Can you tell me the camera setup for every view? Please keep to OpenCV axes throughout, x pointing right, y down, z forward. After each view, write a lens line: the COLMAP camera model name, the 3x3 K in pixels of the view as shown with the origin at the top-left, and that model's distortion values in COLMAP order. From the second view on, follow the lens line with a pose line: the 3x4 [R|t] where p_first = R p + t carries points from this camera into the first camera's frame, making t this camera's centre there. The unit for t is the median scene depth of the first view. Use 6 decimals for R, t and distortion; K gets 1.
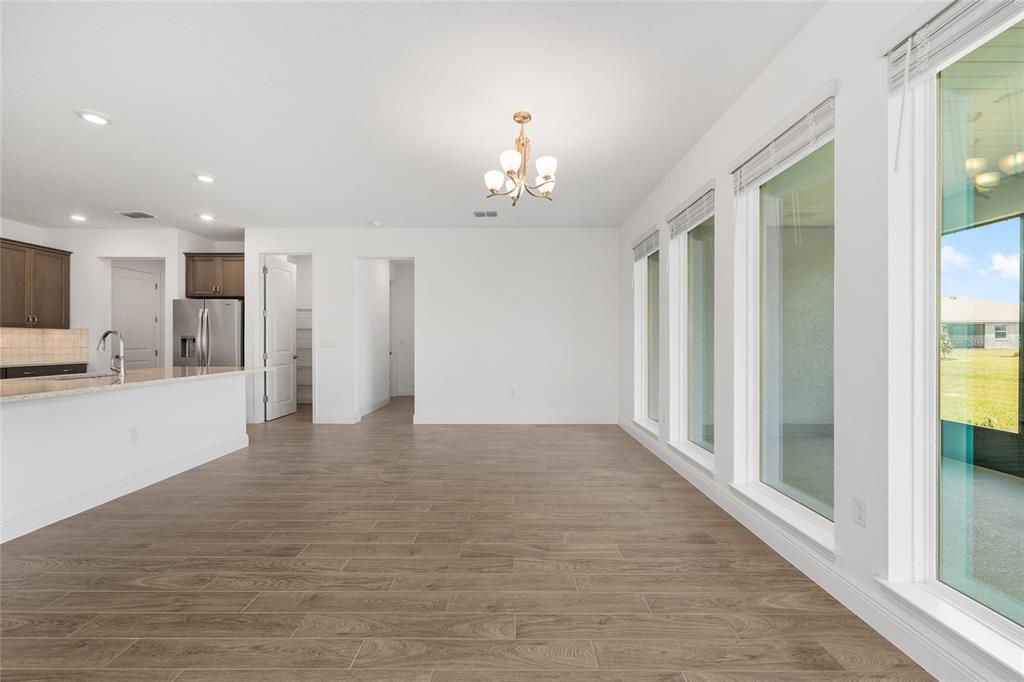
lens RADIAL K [[412.8, 0, 516.5], [0, 412.8, 344.7], [0, 0, 1]] dist [-0.002234, -0.000303]
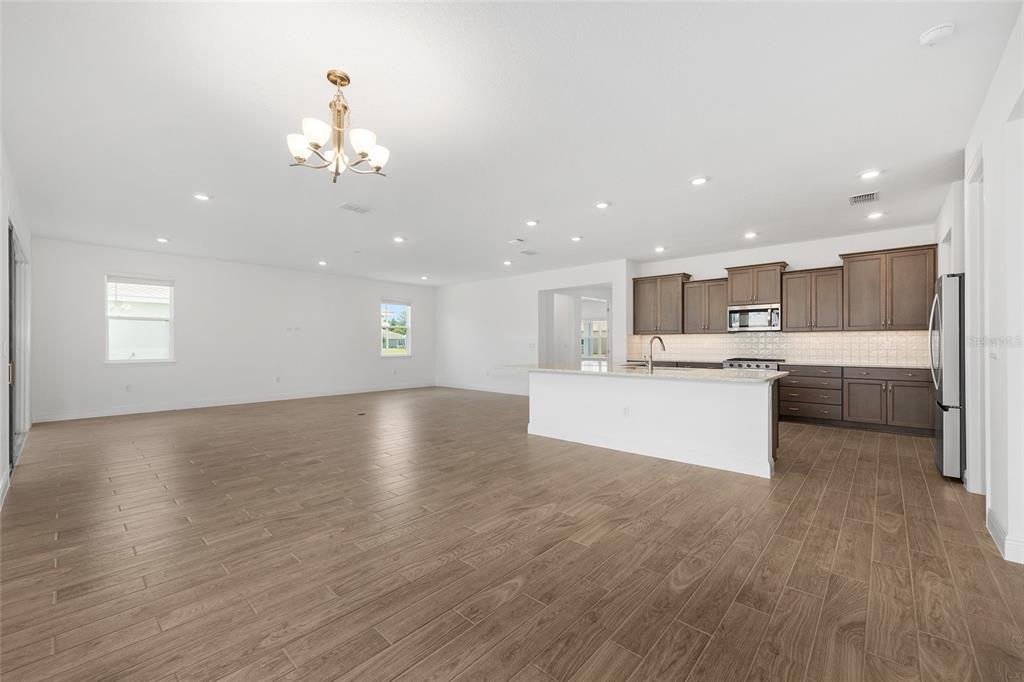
lens RADIAL K [[412.8, 0, 504.4], [0, 412.8, 333.5], [0, 0, 1]] dist [-0.002234, -0.000303]
pose [[-0.691567, -0.018630, -0.722072, 0.221860], [-0.006614, 0.999789, -0.019460, -0.007560], [0.722282, -0.008682, -0.691545, 1.033584]]
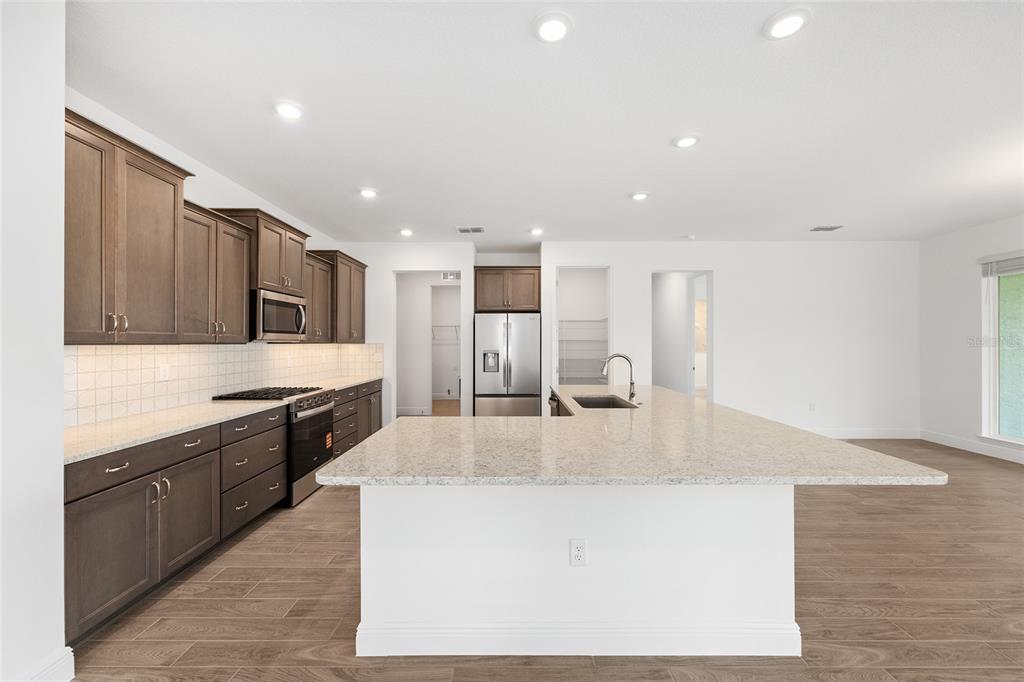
lens RADIAL K [[412.8, 0, 513.3], [0, 412.8, 345.2], [0, 0, 1]] dist [-0.002234, -0.000303]
pose [[0.999938, -0.002184, -0.010953, -0.801041], [0.002102, 0.999970, -0.007448, -0.029721], [0.010968, 0.007425, 0.999912, 0.013349]]
